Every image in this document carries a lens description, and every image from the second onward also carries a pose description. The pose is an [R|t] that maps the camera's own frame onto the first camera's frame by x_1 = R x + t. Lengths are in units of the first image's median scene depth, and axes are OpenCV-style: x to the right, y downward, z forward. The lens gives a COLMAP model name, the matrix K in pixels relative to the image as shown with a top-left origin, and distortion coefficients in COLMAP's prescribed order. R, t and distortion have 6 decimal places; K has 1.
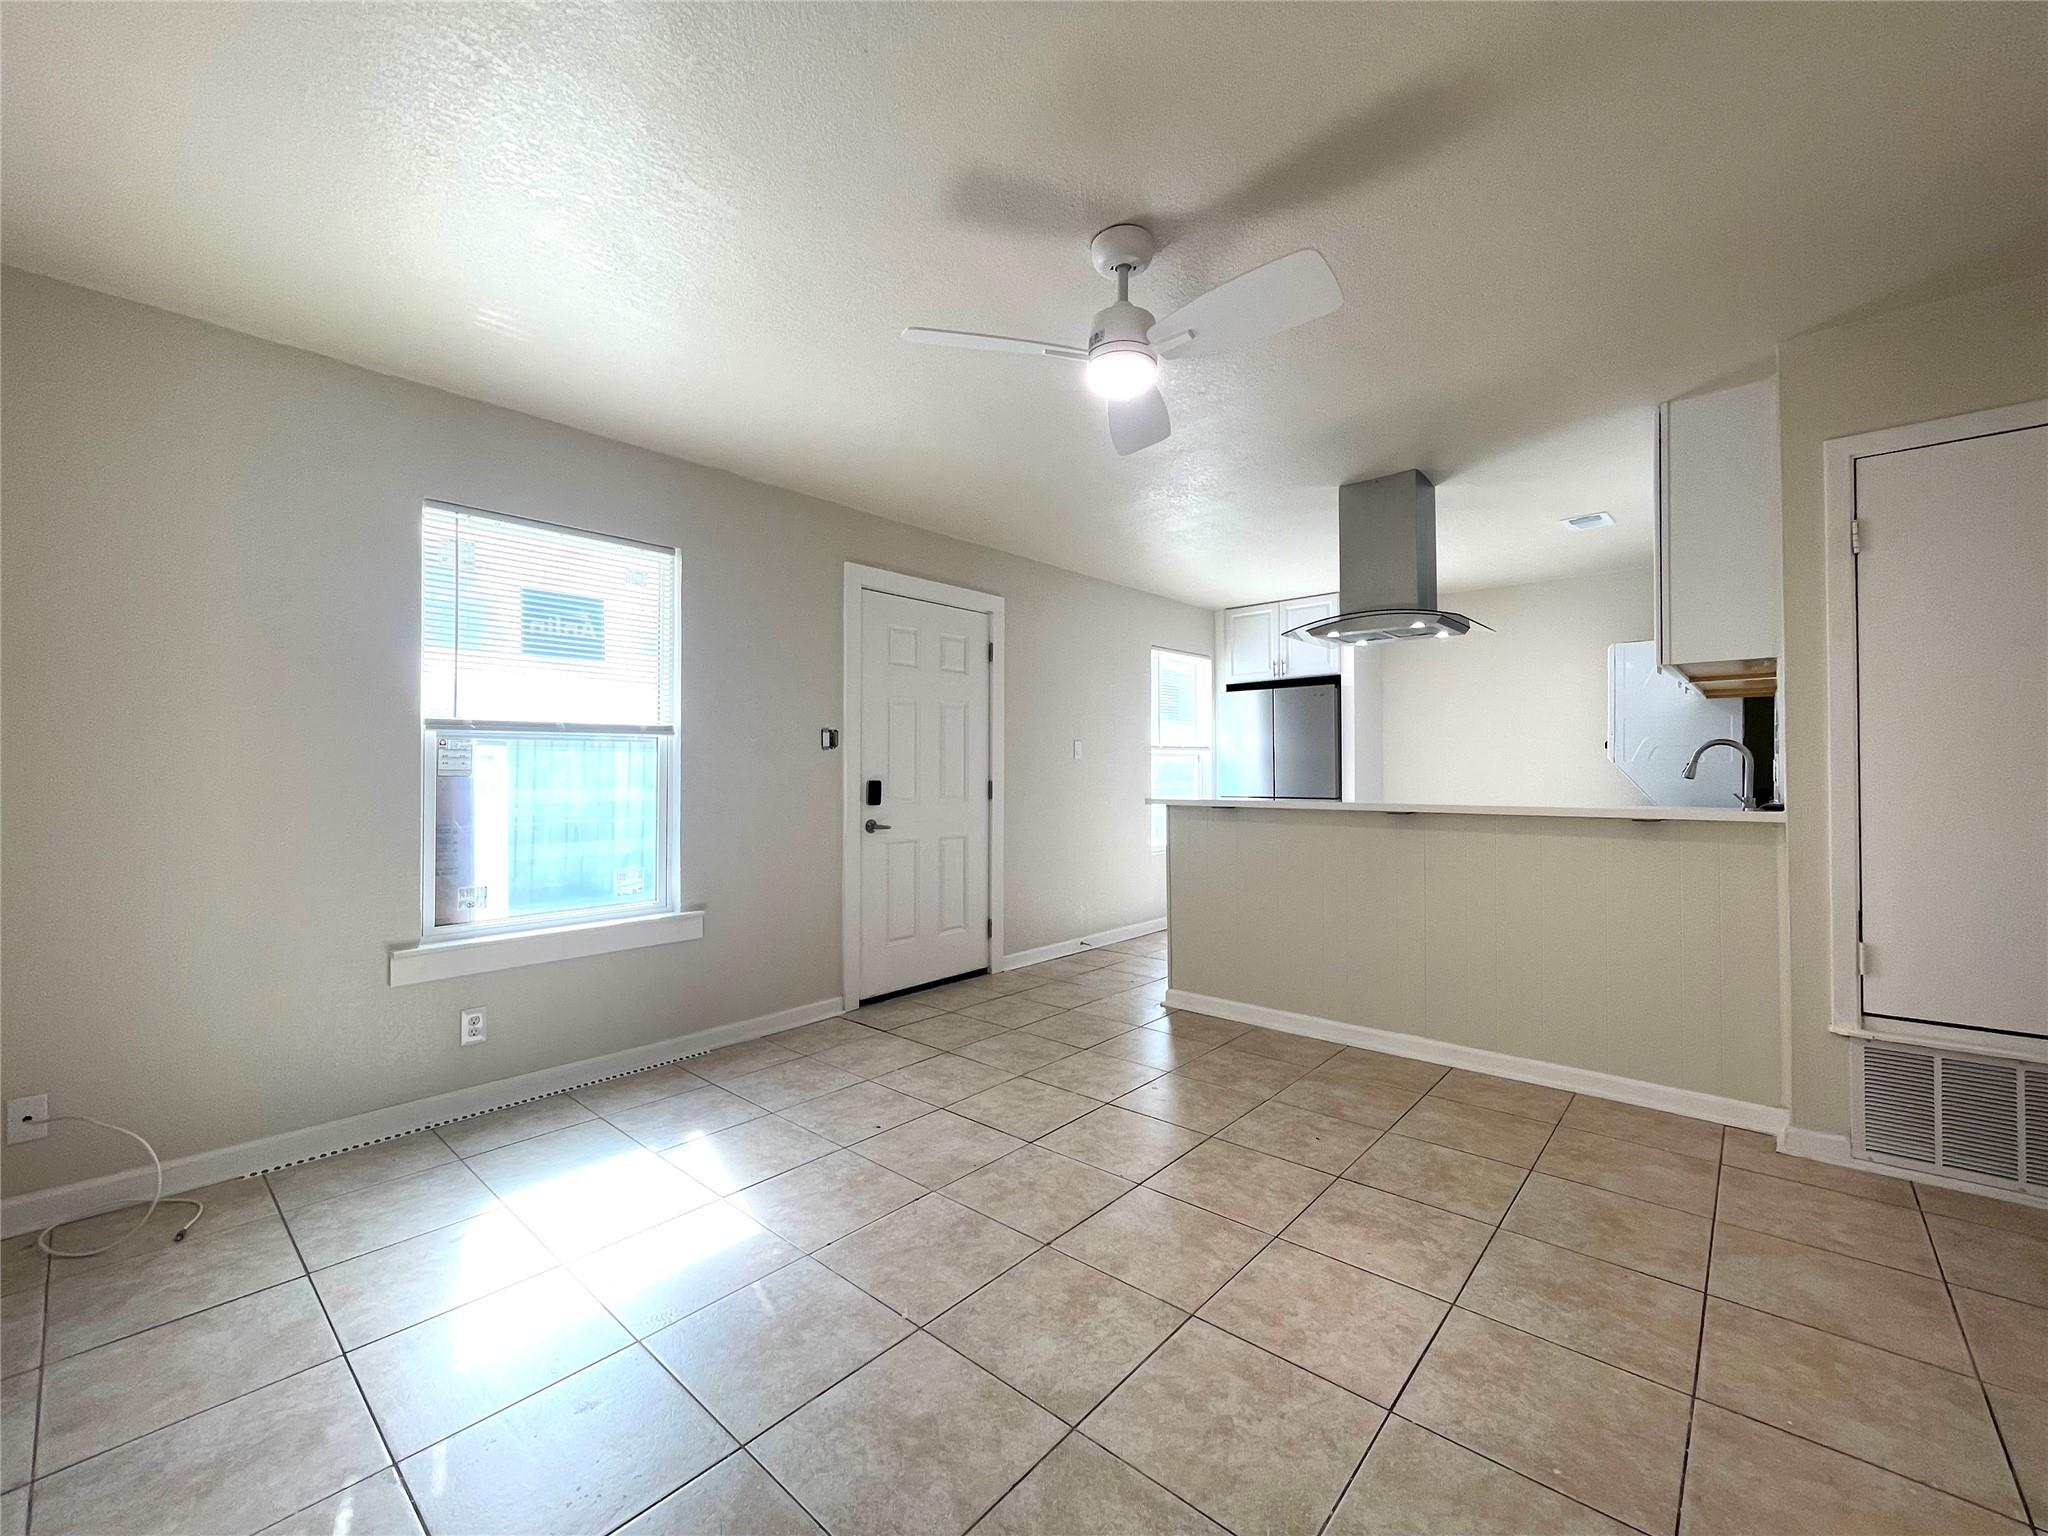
lens RADIAL K [[837.1, 0, 1025.4], [0, 837.1, 773.0], [0, 0, 1]] dist [0.001185, 0.000295]
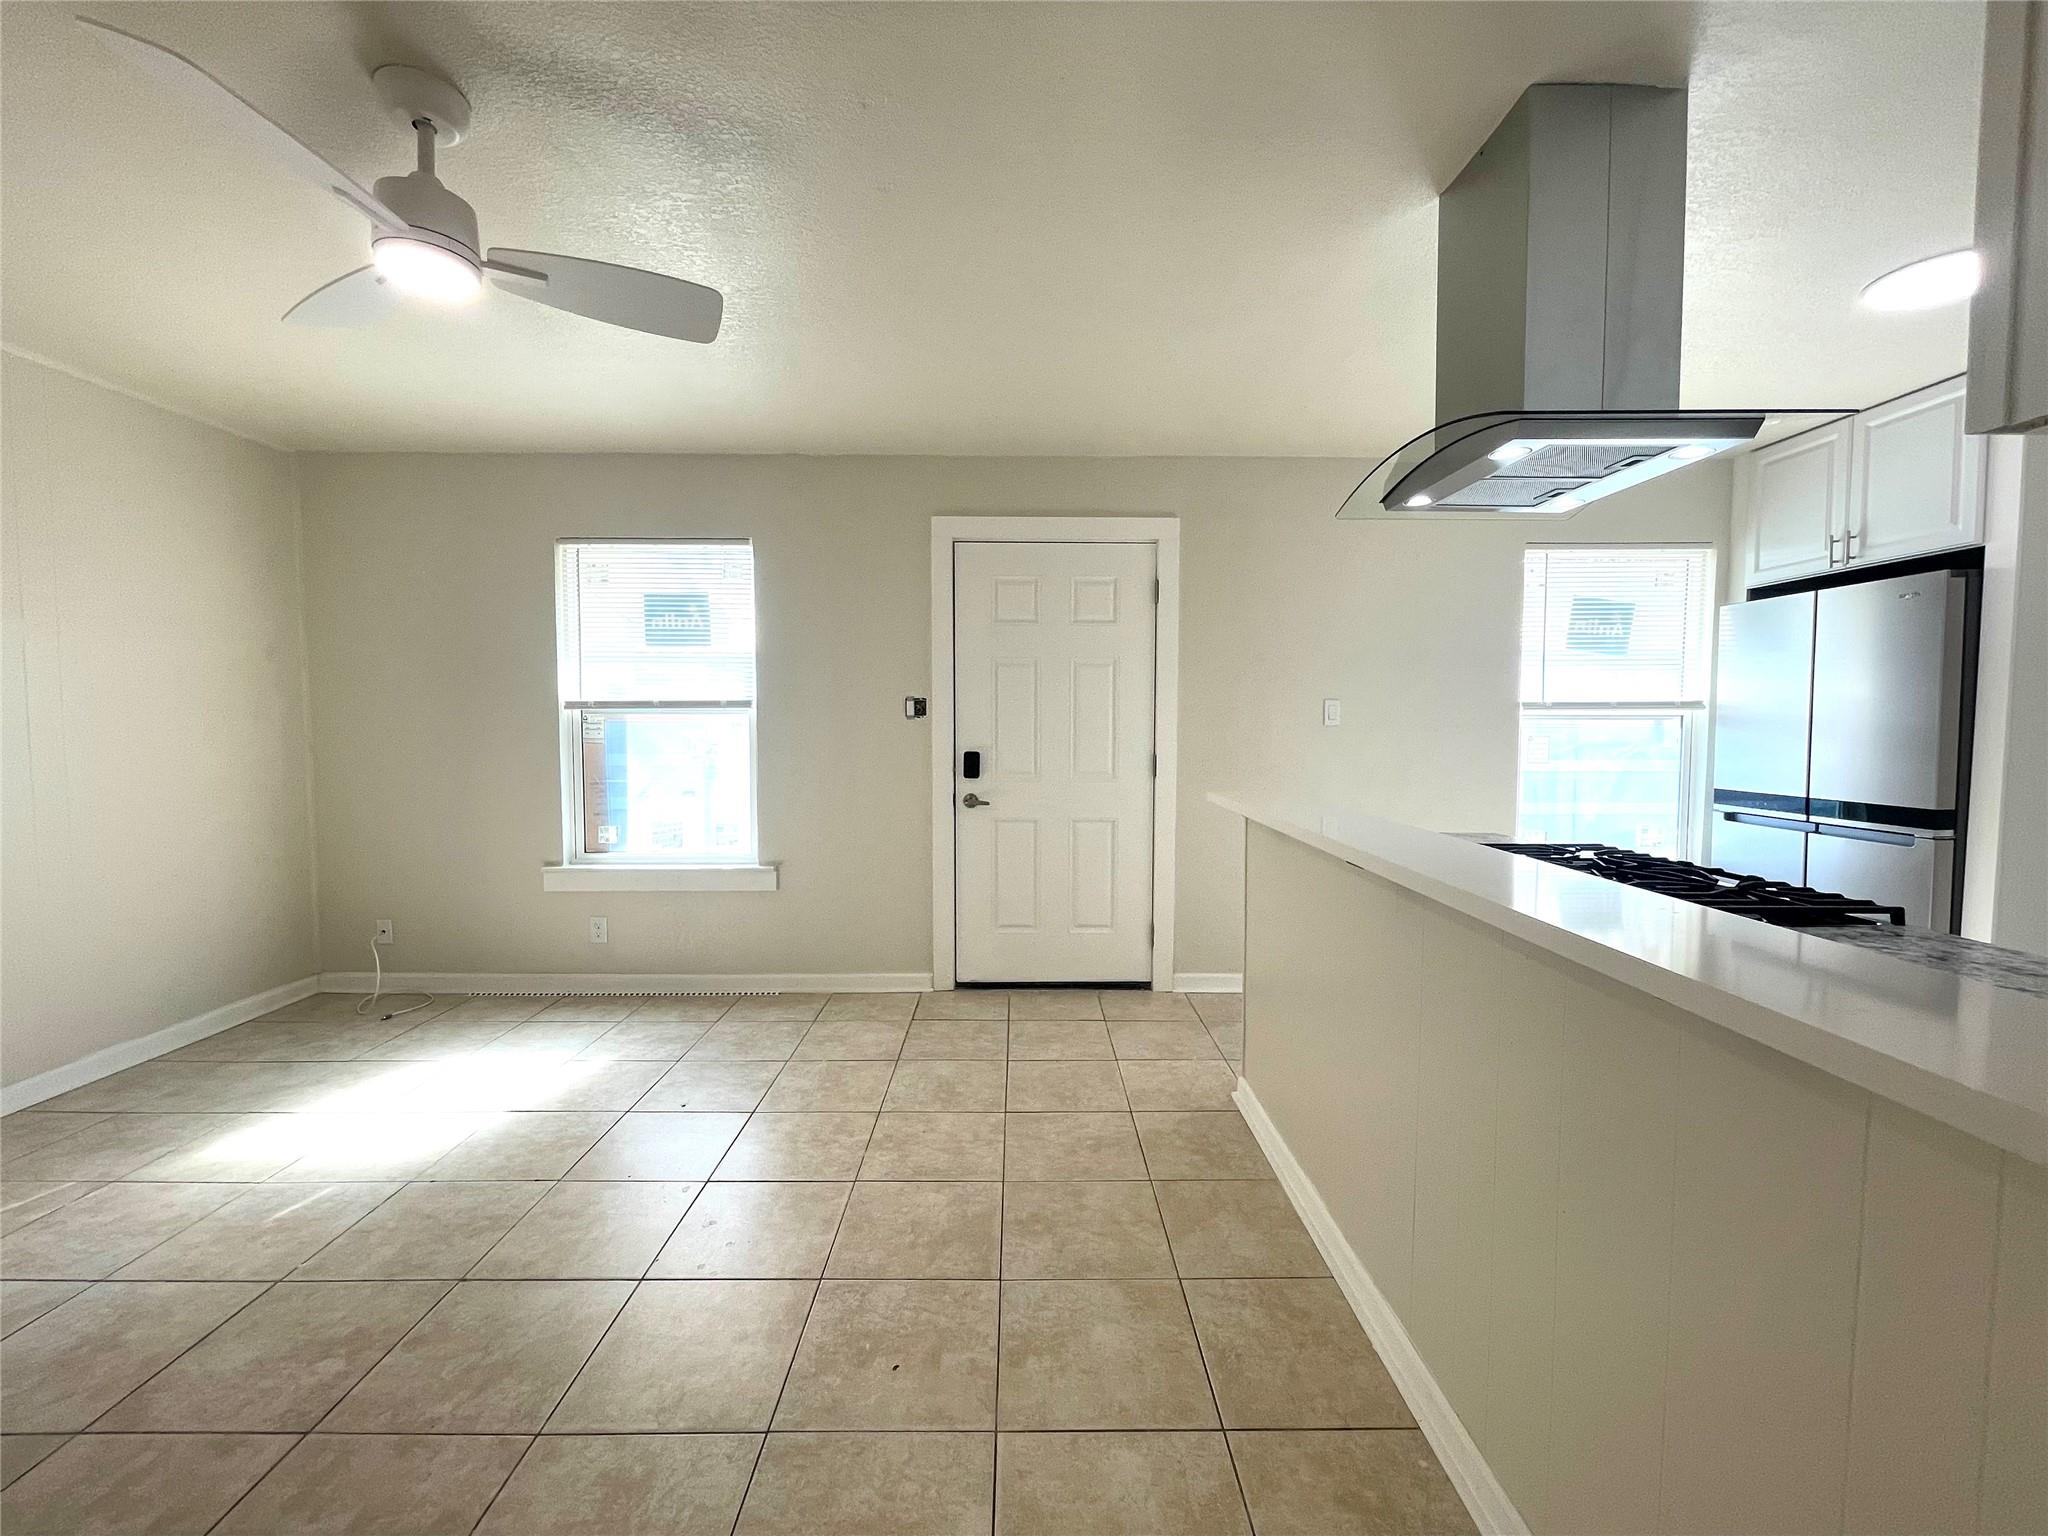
lens RADIAL K [[836.9, 0, 1025.9], [0, 836.9, 764.4], [0, 0, 1]] dist [-0.000866, -0.000186]
pose [[0.669454, 0.045142, -0.741480, 0.772713], [-0.005611, 0.998431, 0.055719, -0.040577], [0.742832, -0.033141, 0.668657, 0.609871]]
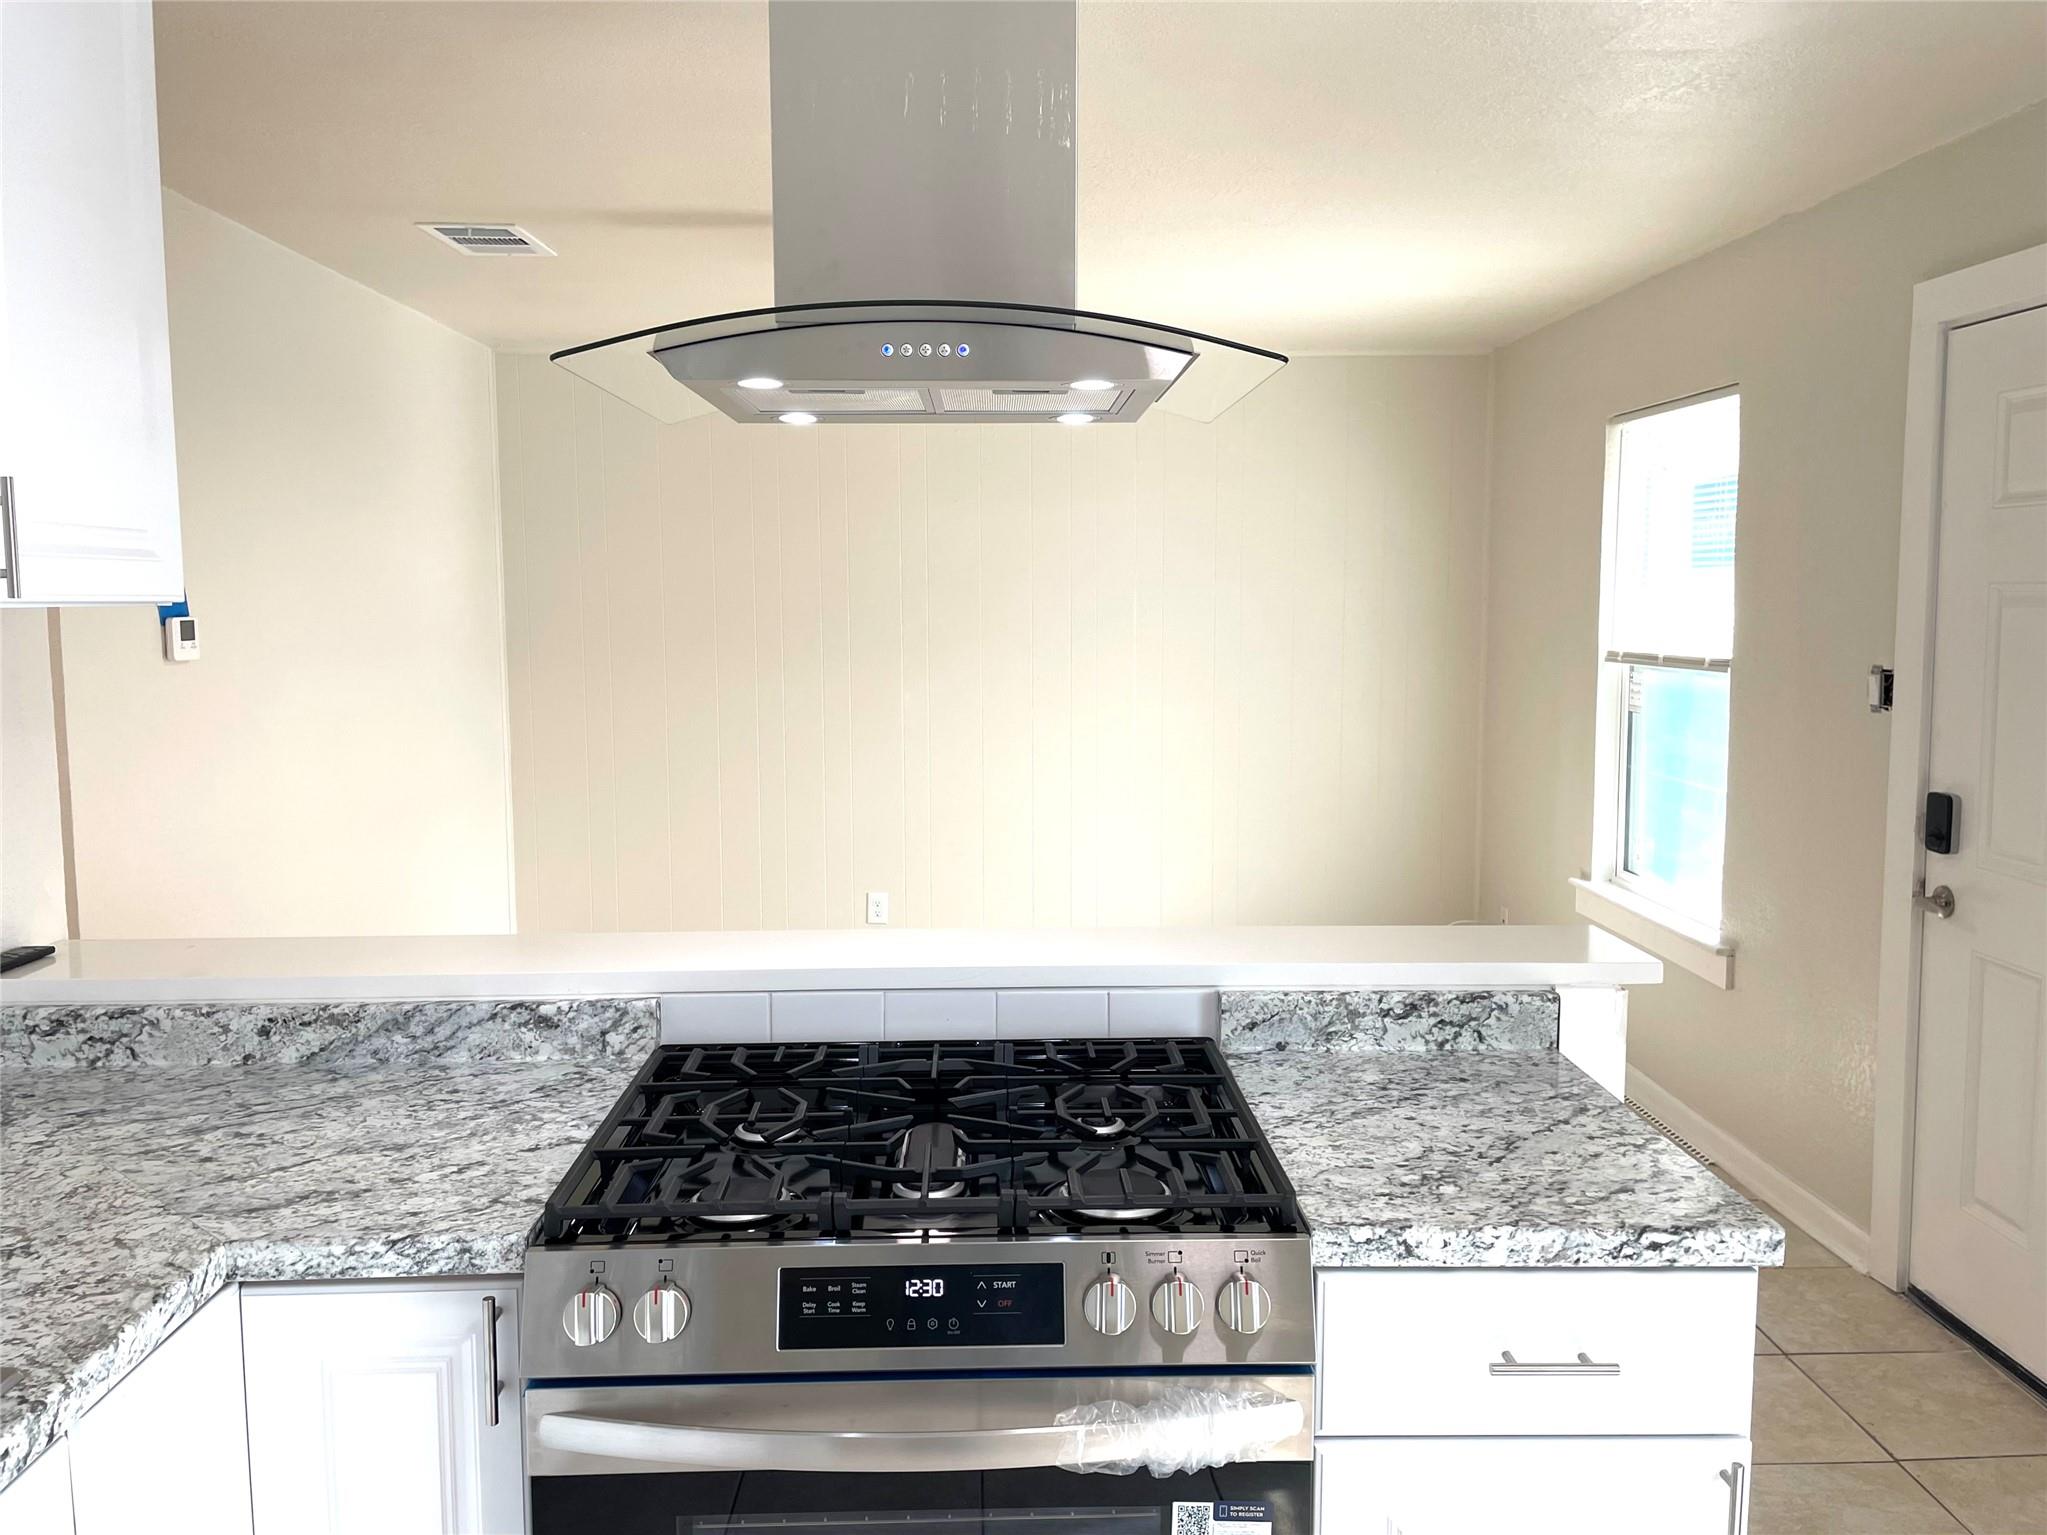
lens RADIAL K [[1609.0, 0, 1018.9], [0, 1609.0, 756.5], [0, 0, 1]] dist [0.069224, -0.075444]
pose [[-0.731258, 0.076308, -0.677819, 0.999500], [0.005312, 0.994330, 0.106210, -0.138572], [0.682081, 0.074066, -0.727517, 1.816148]]
